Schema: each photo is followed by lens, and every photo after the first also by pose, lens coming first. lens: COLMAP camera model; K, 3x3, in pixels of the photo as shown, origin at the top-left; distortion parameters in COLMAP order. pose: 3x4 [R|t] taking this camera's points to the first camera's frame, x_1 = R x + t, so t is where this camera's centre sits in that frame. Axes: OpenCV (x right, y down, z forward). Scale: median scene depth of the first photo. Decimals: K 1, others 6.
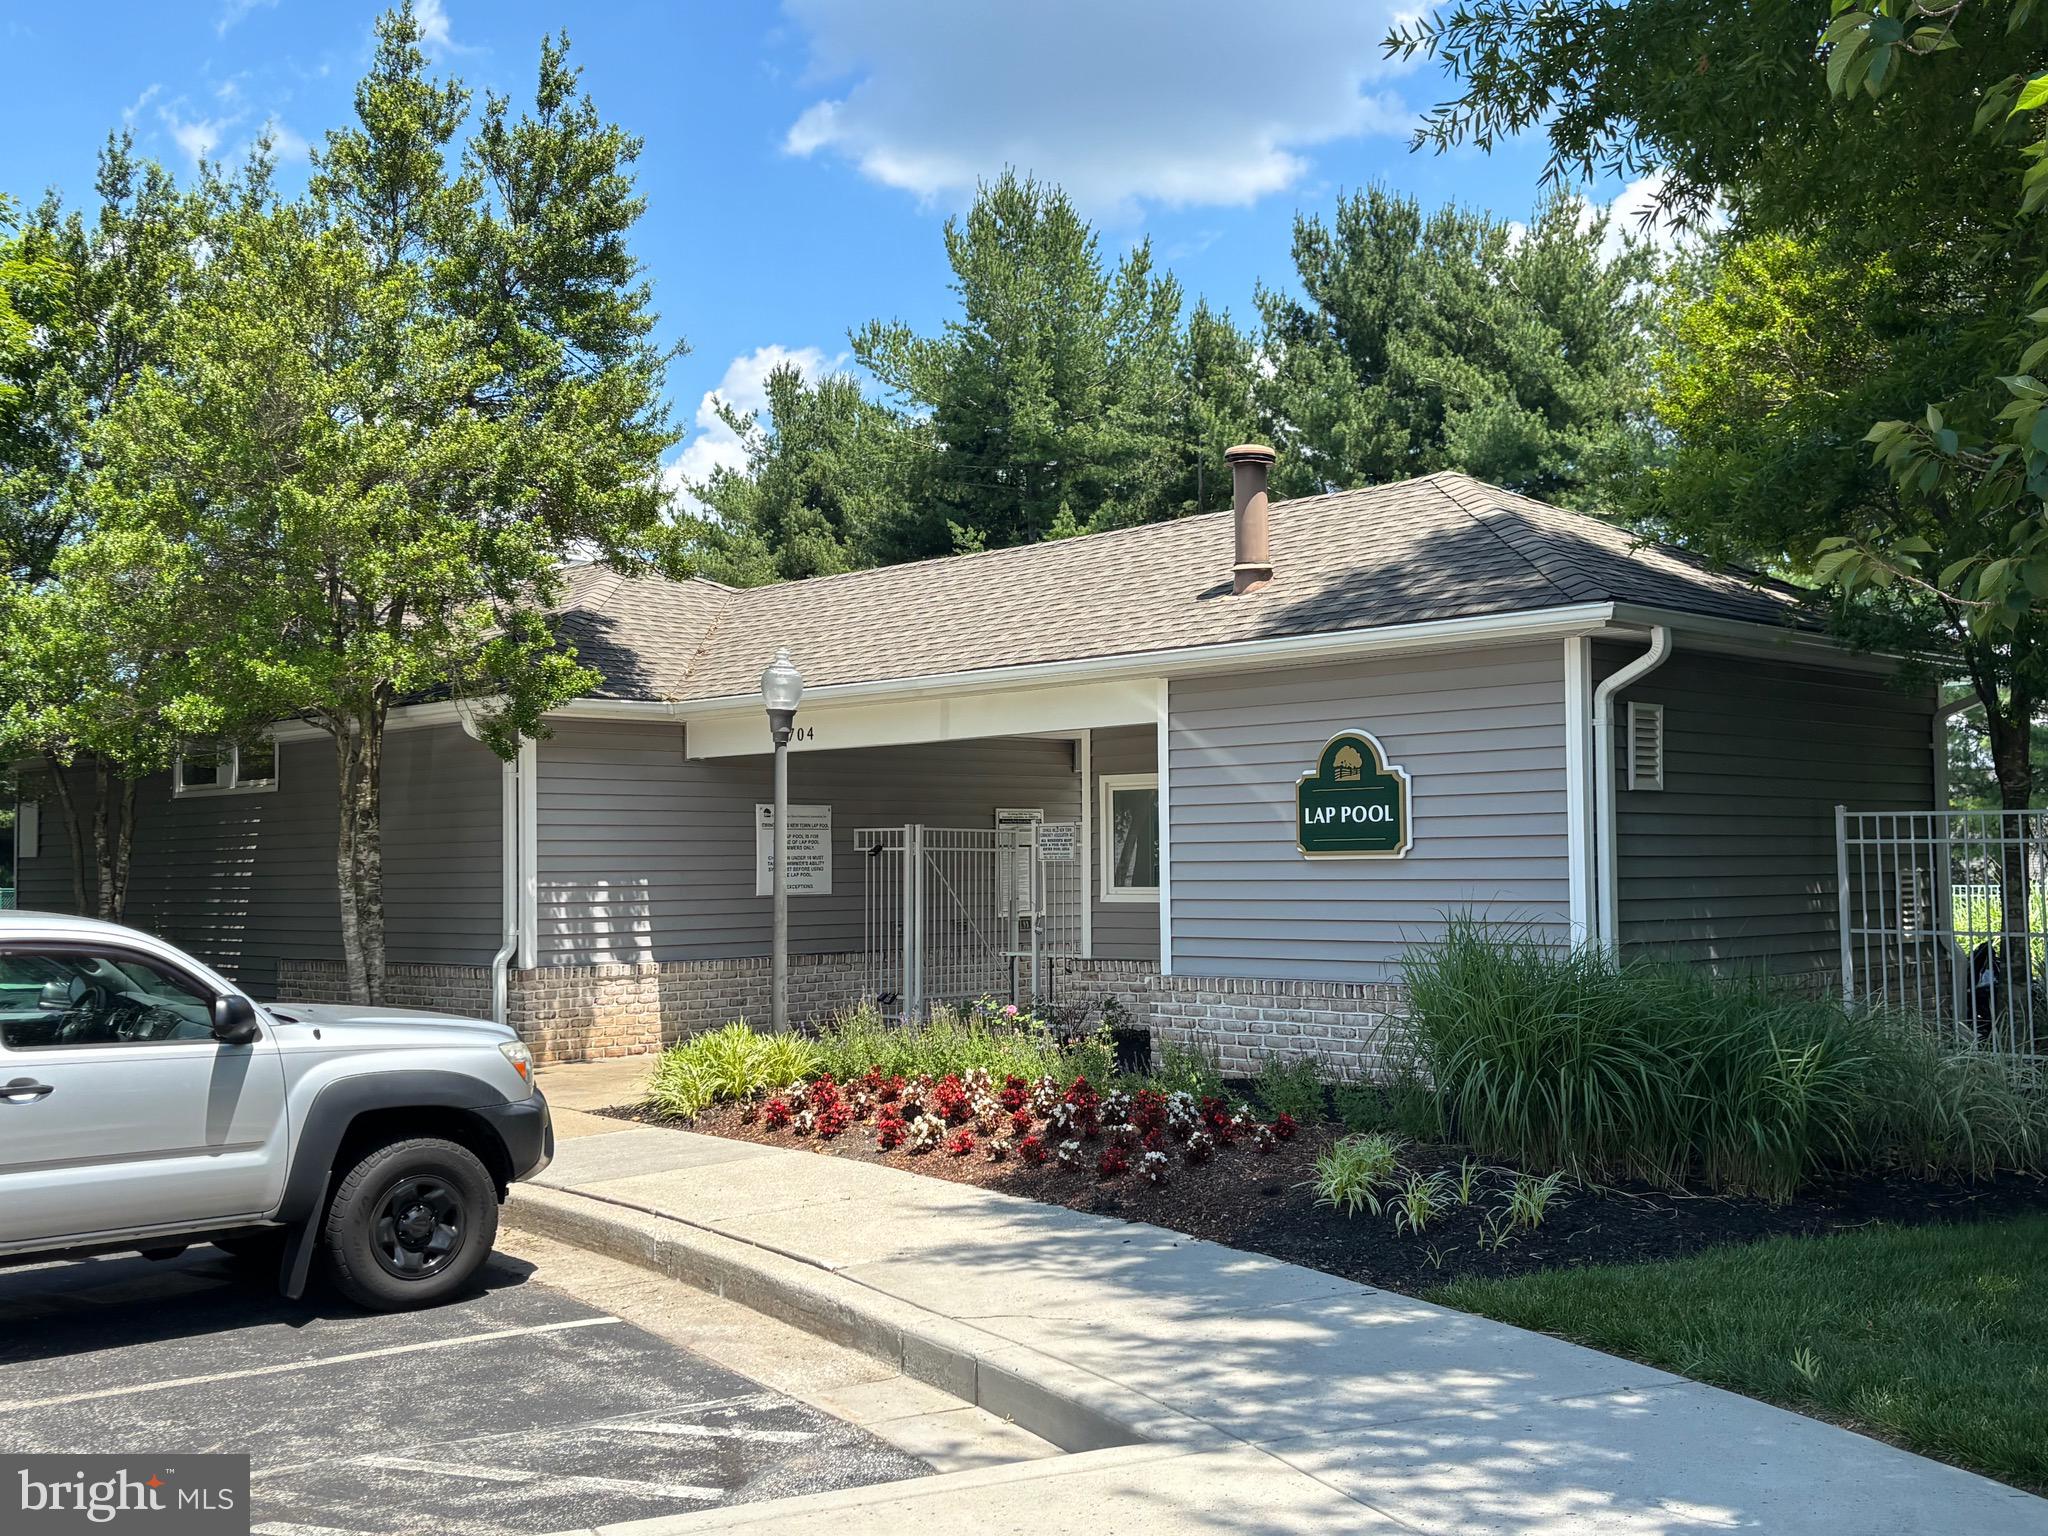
lens RADIAL K [[2143.1, 0, 1023.2], [0, 2143.1, 763.3], [0, 0, 1]] dist [-0.004821, 0.000000]
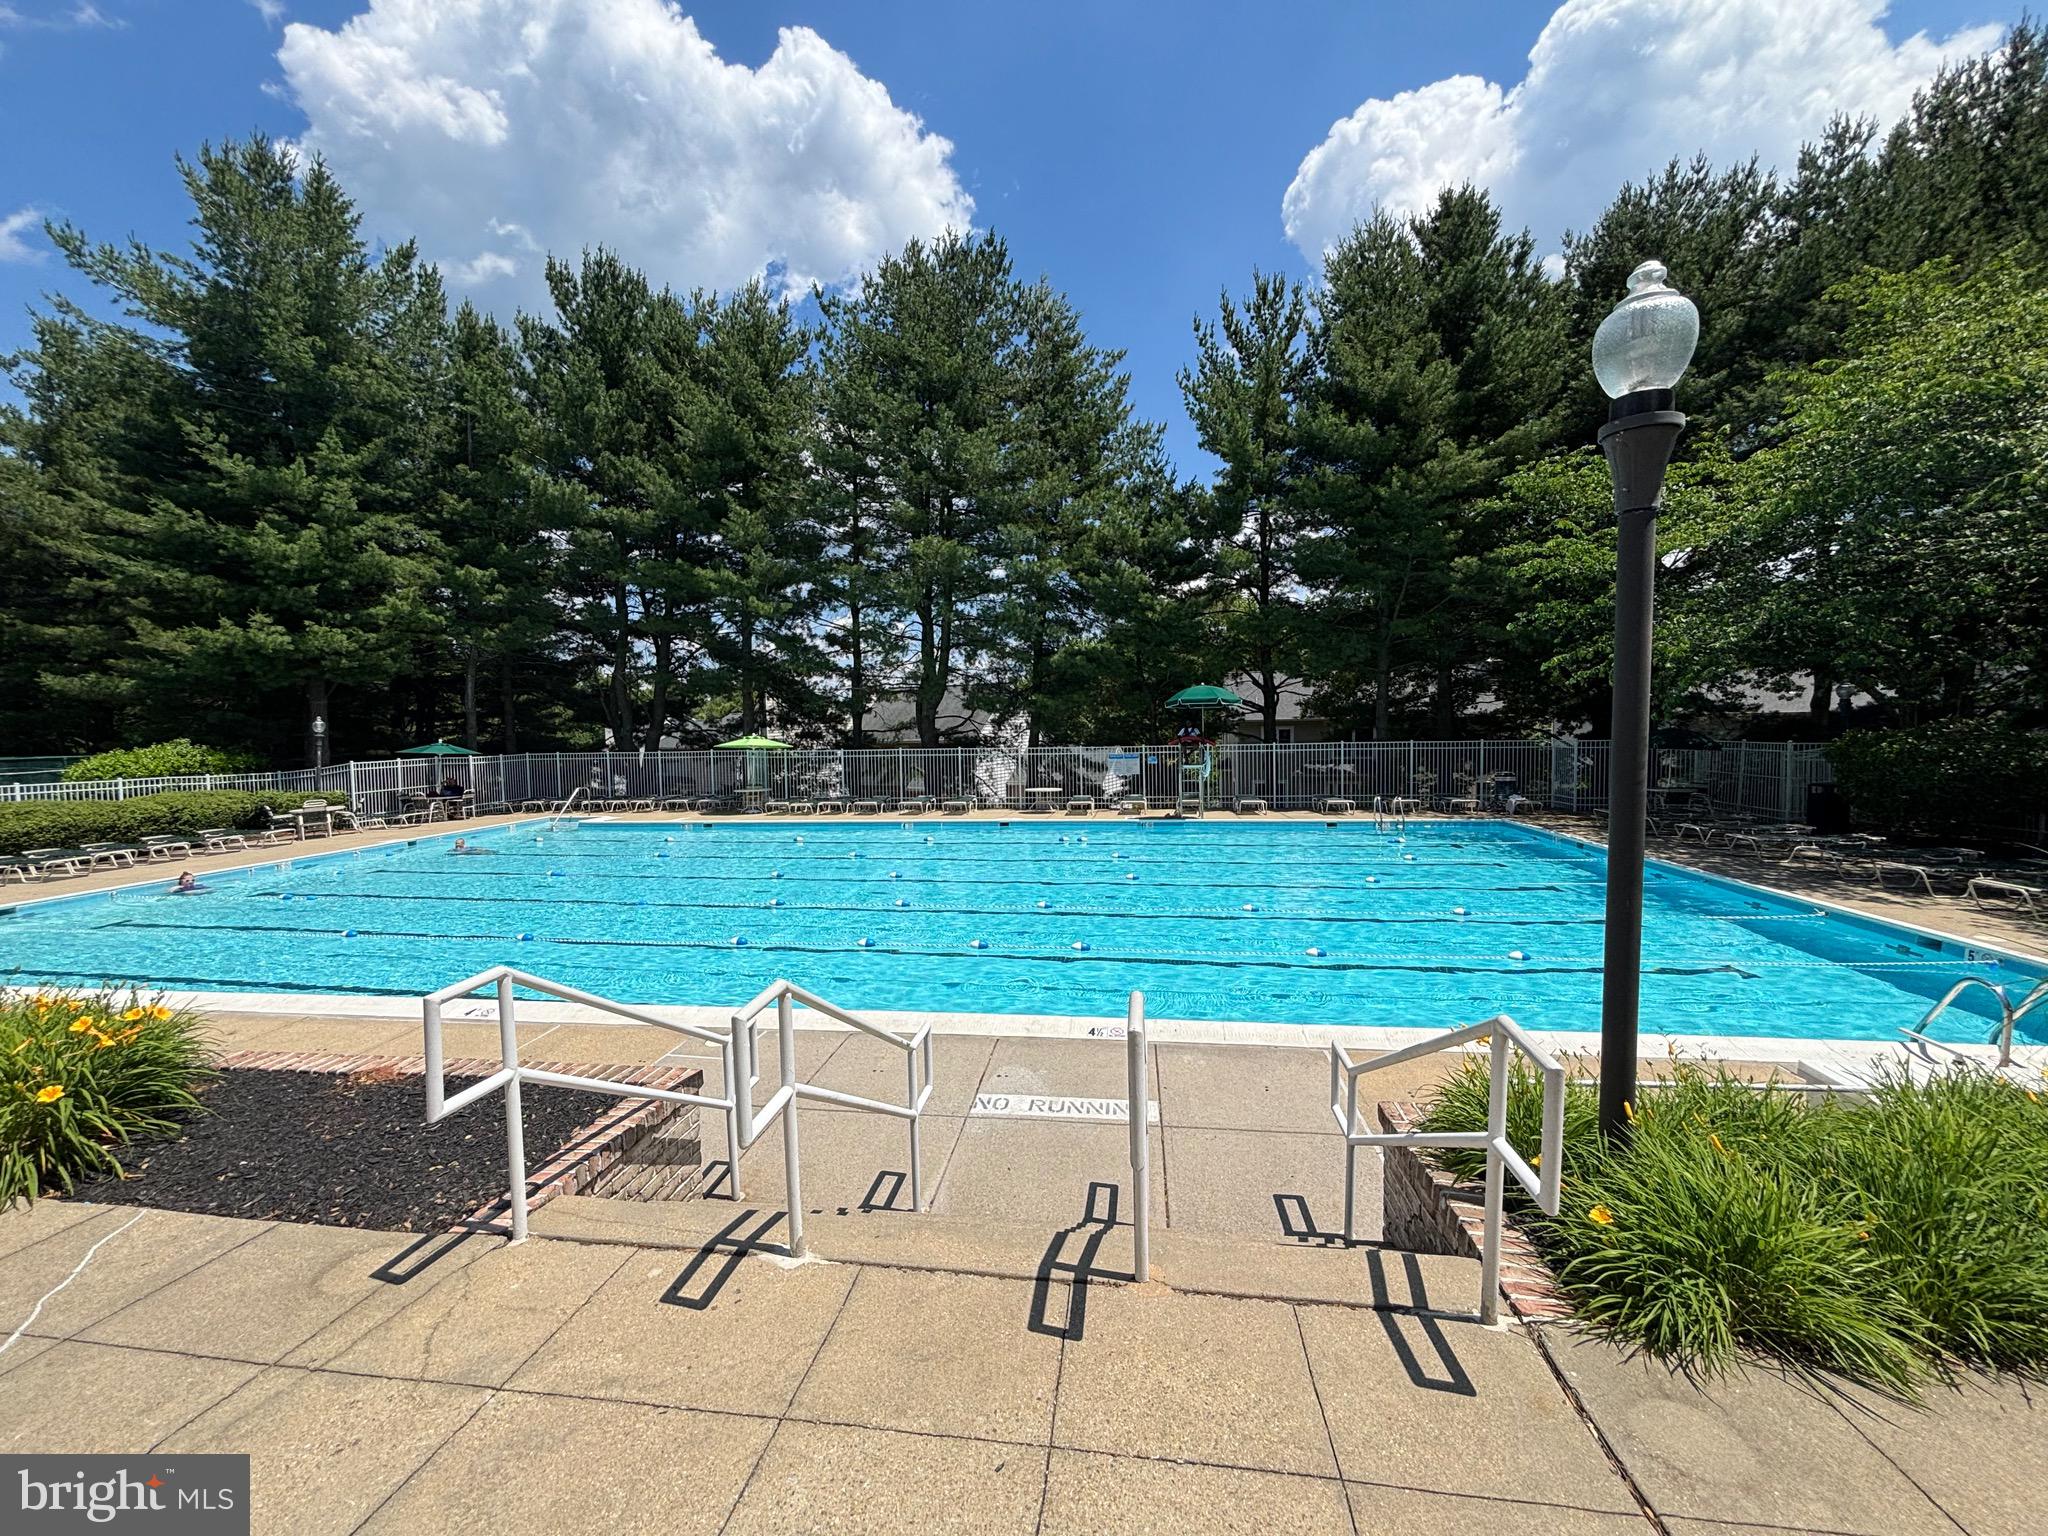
lens RADIAL K [[822.5, 0, 1021.7], [0, 822.5, 757.5], [0, 0, 1]] dist [0.000308, 0.000343]
pose [[0.802617, -0.039880, 0.595160, 0.045938], [-0.016245, 0.995931, 0.088642, 0.009273], [-0.596274, -0.080814, 0.798703, 0.384663]]
